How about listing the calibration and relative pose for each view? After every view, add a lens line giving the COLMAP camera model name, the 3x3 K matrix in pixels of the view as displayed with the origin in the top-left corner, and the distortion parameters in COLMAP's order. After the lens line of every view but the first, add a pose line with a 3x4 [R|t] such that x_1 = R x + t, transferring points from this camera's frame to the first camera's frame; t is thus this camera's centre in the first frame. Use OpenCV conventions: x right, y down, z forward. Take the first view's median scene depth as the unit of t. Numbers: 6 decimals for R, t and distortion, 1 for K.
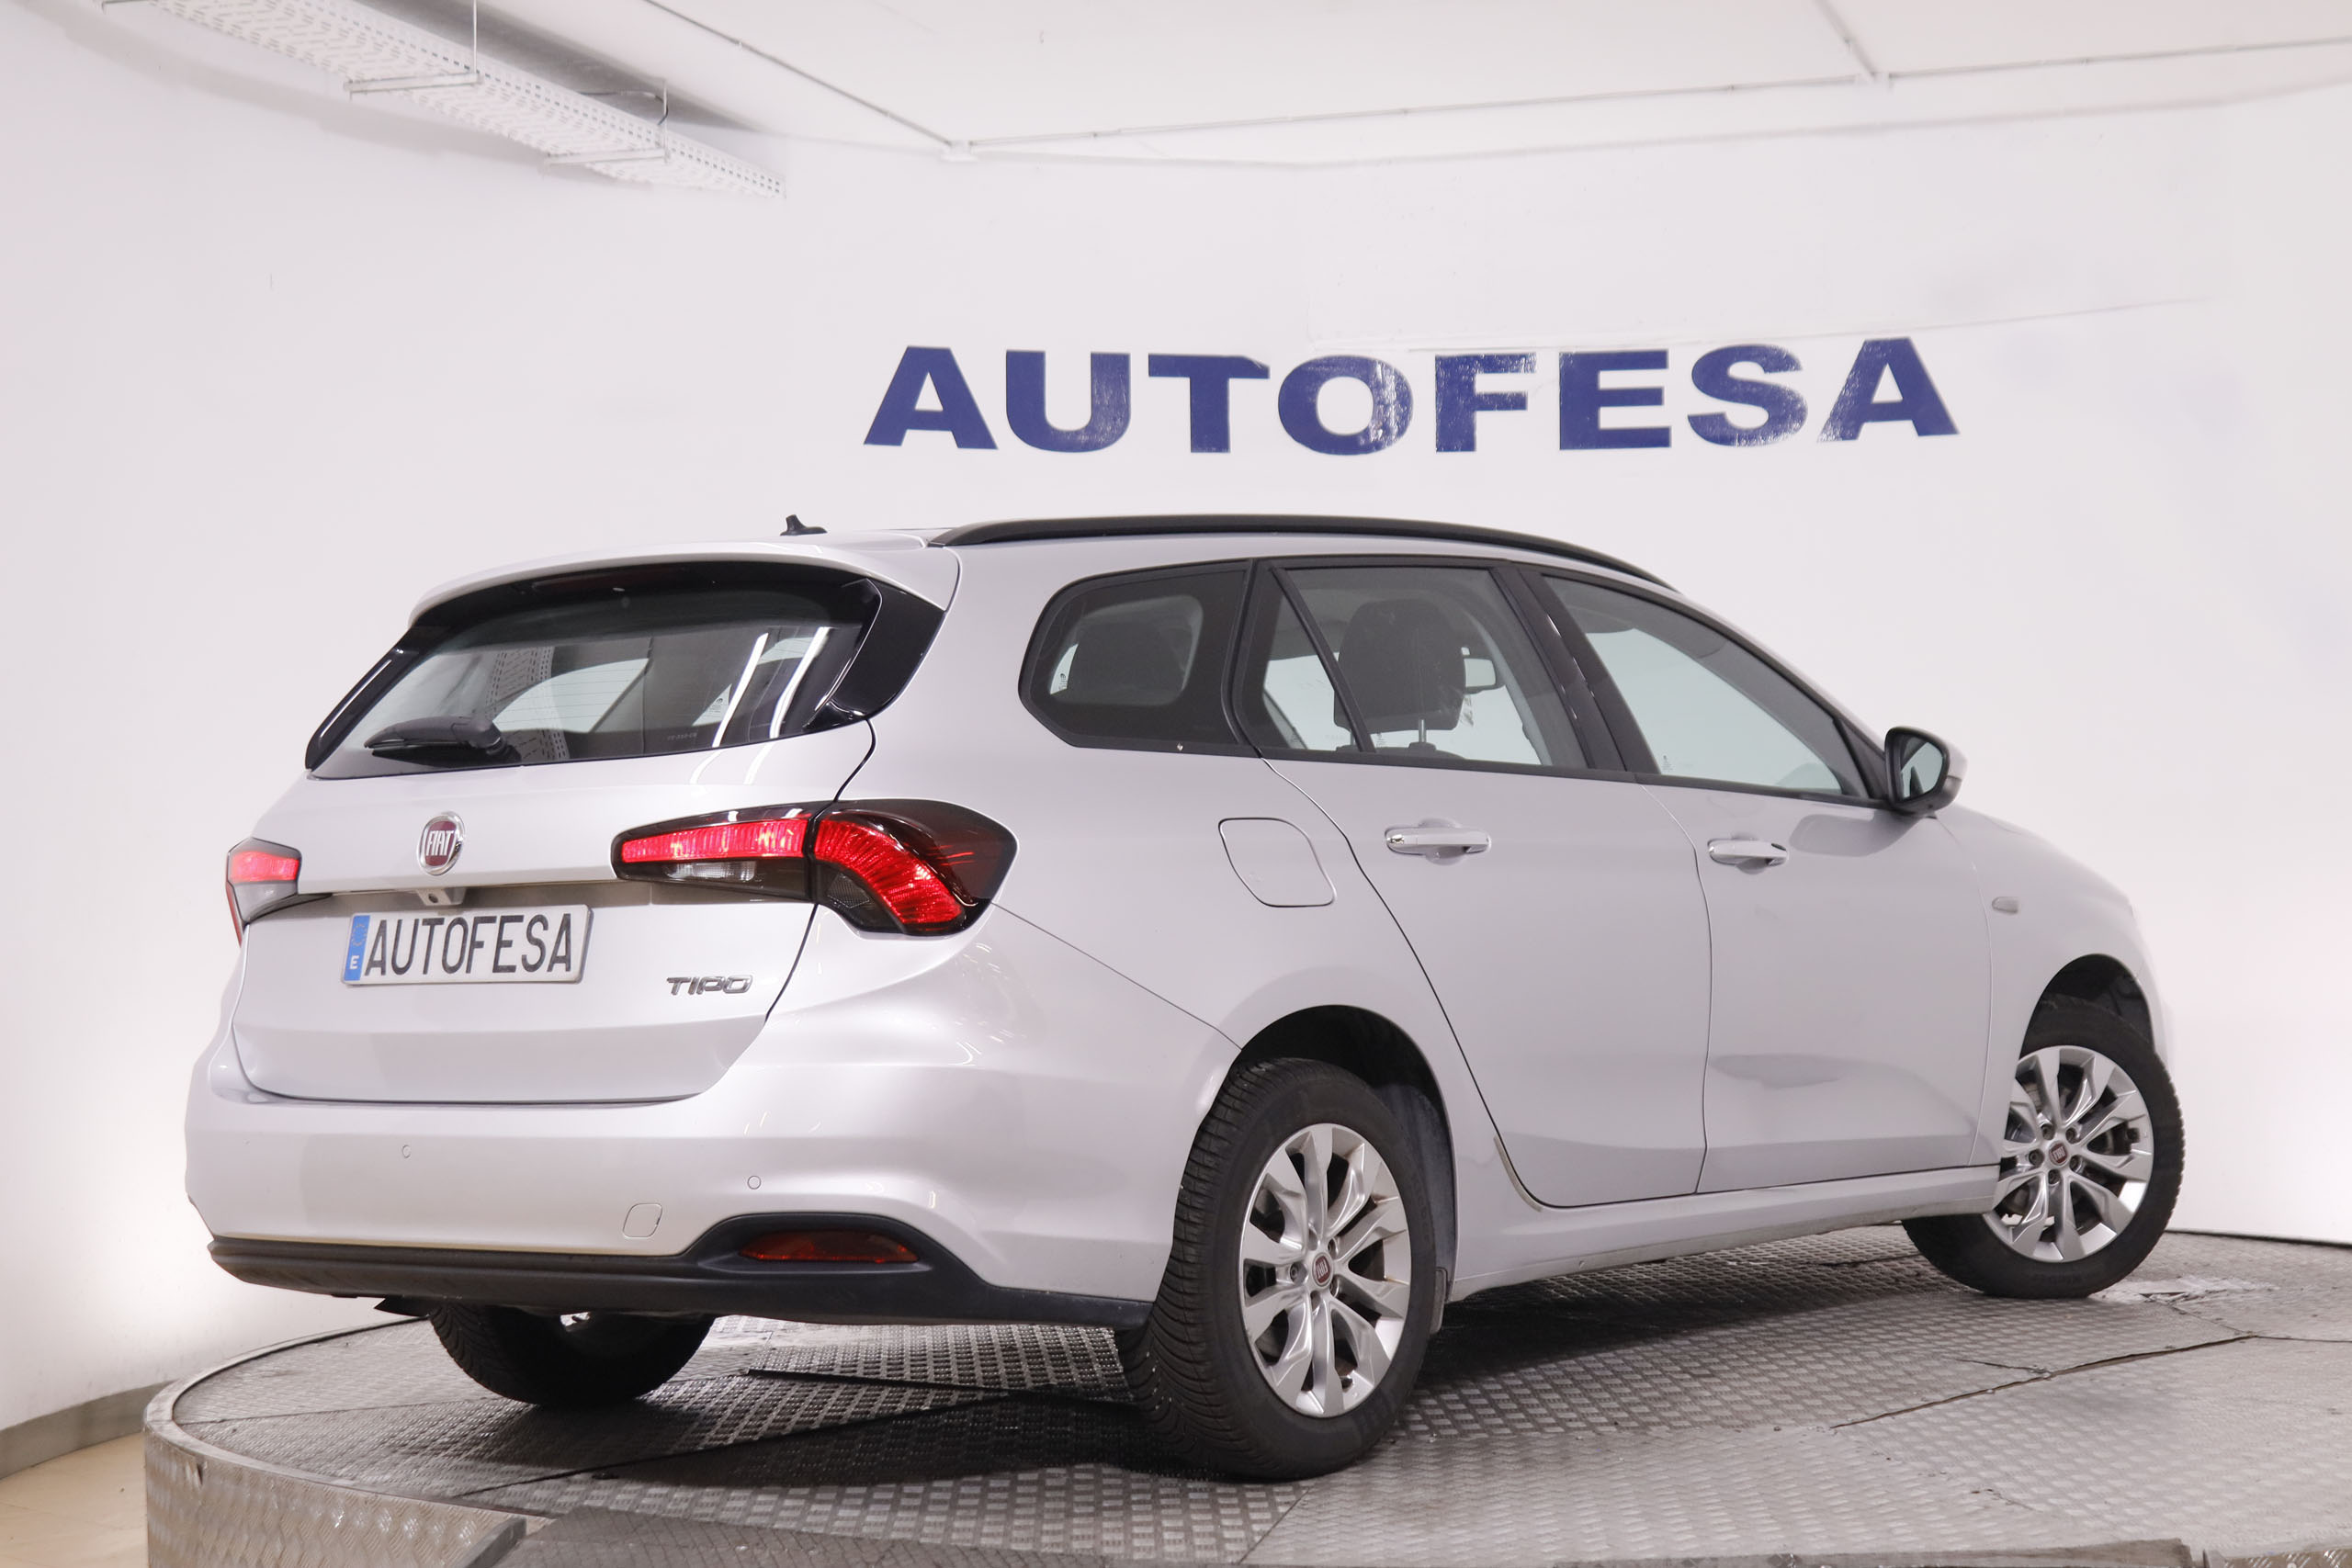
lens RADIAL K [[3946.7, 0, 1183.8], [0, 3946.7, 752.2], [0, 0, 1]] dist [0.005125, 0.048497]
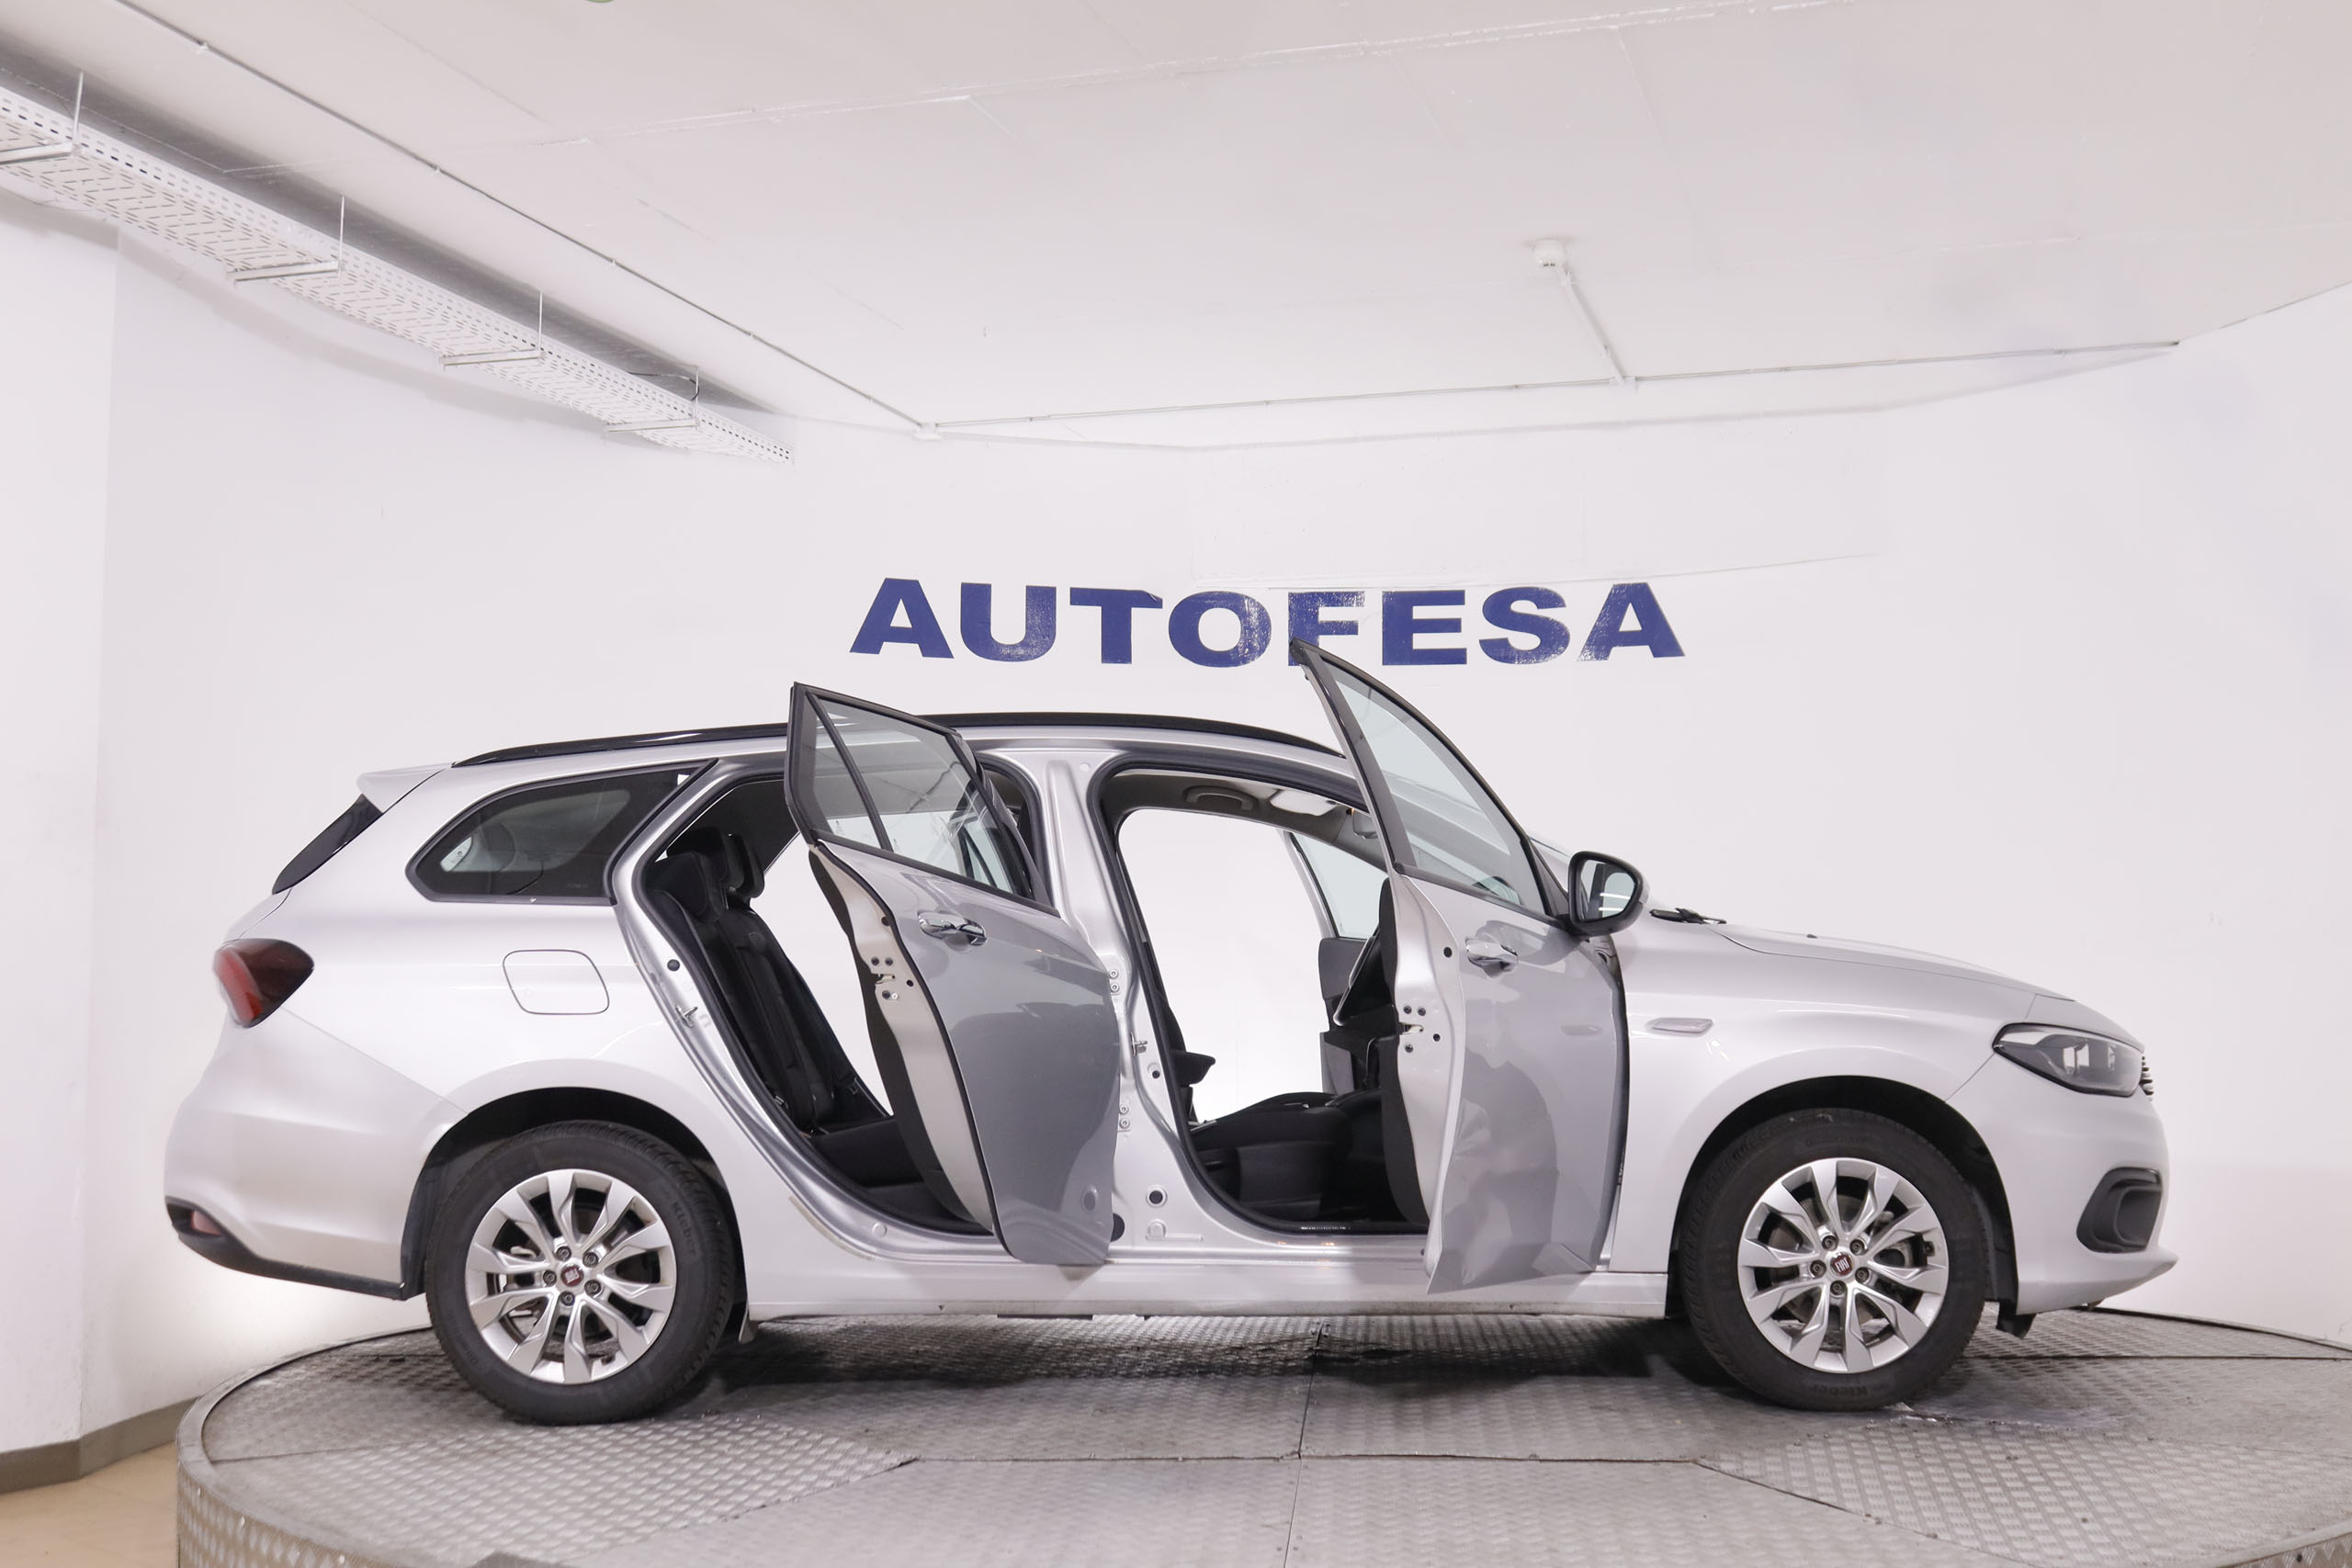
lens RADIAL K [[2647.5, 0, 1176.0], [0, 2647.5, 784.0], [0, 0, 1]] dist [-0.104475, 0.136548]
pose [[0.999739, 0.011892, 0.019510, 0.009887], [-0.010959, 0.998824, -0.047225, 0.005520], [-0.020048, 0.046999, 0.998694, 0.125265]]
